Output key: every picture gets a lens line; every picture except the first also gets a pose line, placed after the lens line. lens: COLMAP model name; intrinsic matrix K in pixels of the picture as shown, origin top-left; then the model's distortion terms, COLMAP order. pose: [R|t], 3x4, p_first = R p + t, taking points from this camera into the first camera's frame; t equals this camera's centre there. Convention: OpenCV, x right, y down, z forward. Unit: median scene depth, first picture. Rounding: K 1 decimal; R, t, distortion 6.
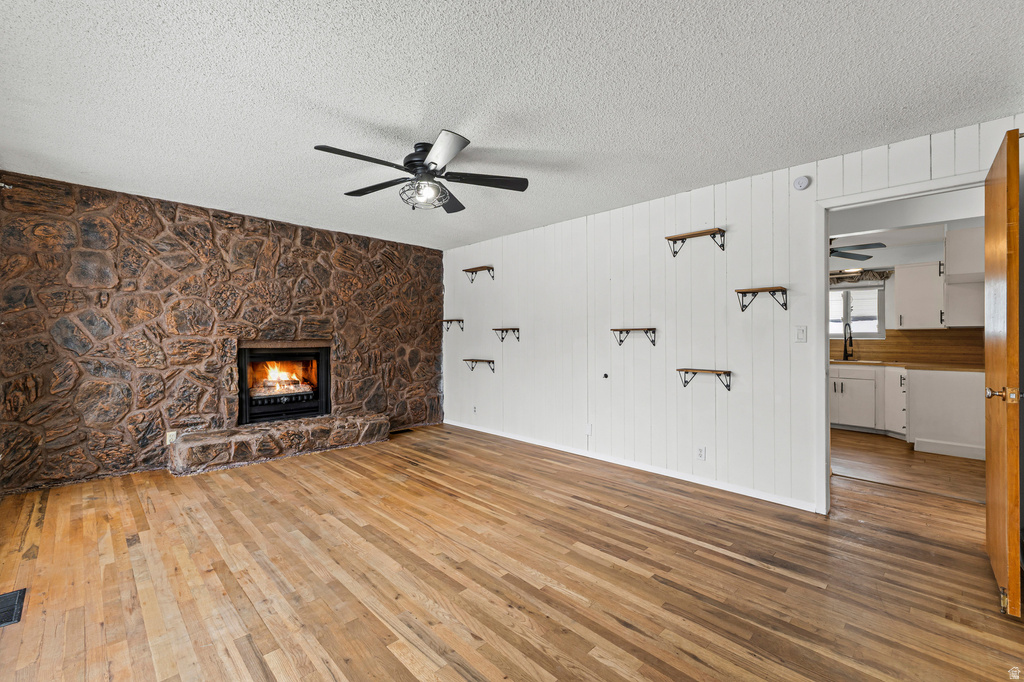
lens RADIAL K [[431.6, 0, 516.1], [0, 431.6, 333.2], [0, 0, 1]] dist [0.006556, 0.000103]
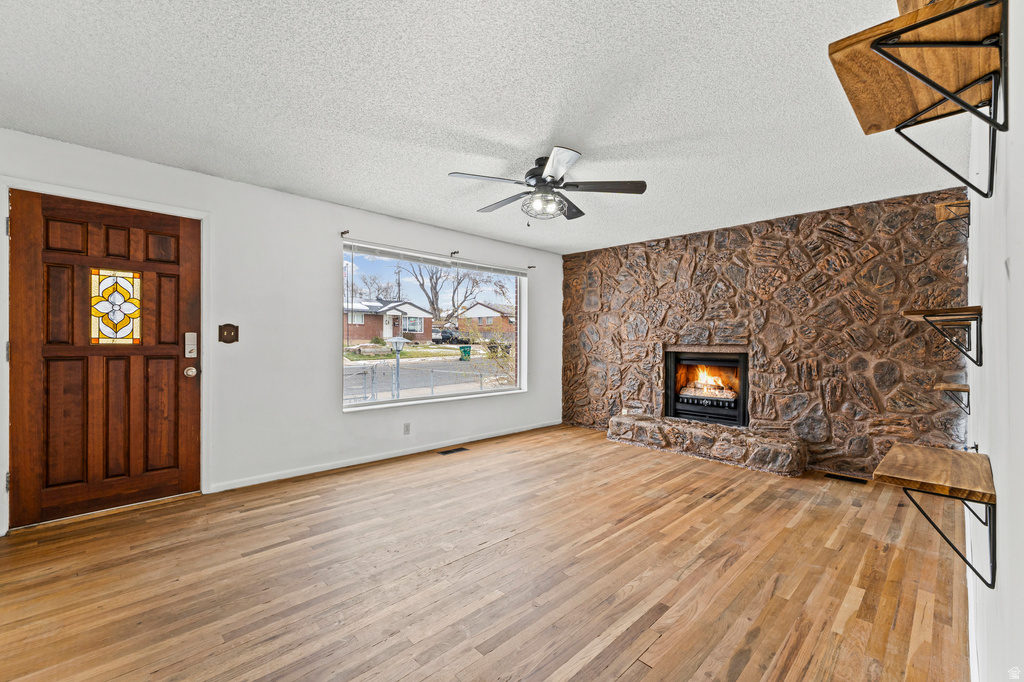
lens RADIAL K [[431.6, 0, 513.5], [0, 431.6, 342.9], [0, 0, 1]] dist [0.006556, 0.000103]
pose [[-0.007410, 0.000023, -0.999973, 0.544479], [0.003127, 0.999995, 0.000000, 0.010451], [0.999968, -0.003127, -0.007410, 0.592520]]
